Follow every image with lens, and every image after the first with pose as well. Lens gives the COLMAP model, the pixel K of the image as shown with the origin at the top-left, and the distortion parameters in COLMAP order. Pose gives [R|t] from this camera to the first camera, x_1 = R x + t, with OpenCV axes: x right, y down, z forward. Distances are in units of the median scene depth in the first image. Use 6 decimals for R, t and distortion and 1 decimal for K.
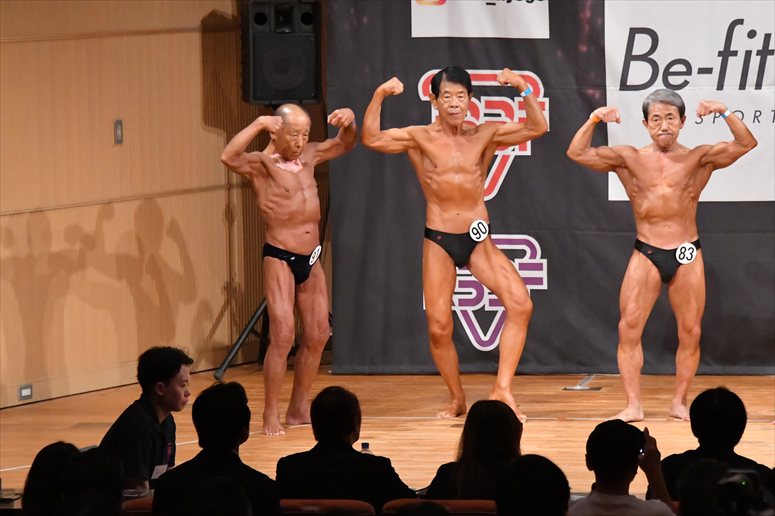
lens RADIAL K [[4986.3, 0, 388.5], [0, 4986.3, 257.0], [0, 0, 1]] dist [1.954926, 0.000000]
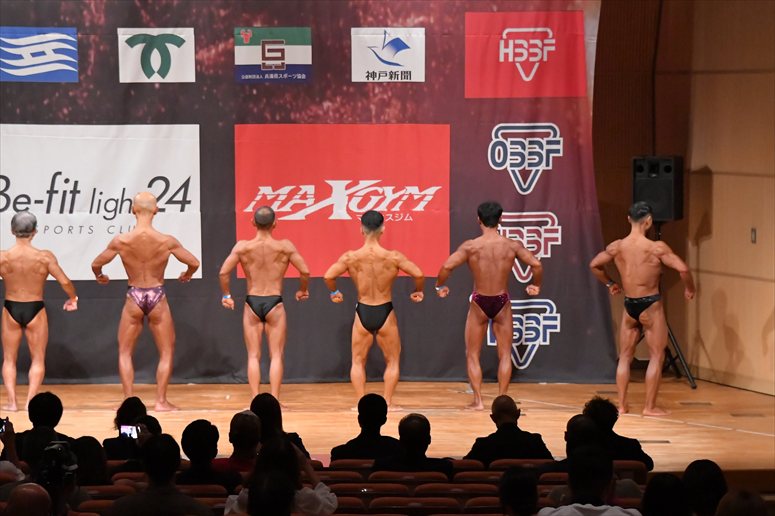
lens RADIAL K [[2978.9, 0, 383.1], [0, 2978.9, 283.4], [0, 0, 1]] dist [0.754891, 0.000000]
pose [[0.984060, 0.006624, 0.177714, -0.116738], [-0.004812, 0.999932, -0.010627, 0.000688], [-0.177772, 0.009602, 0.984025, 0.018755]]
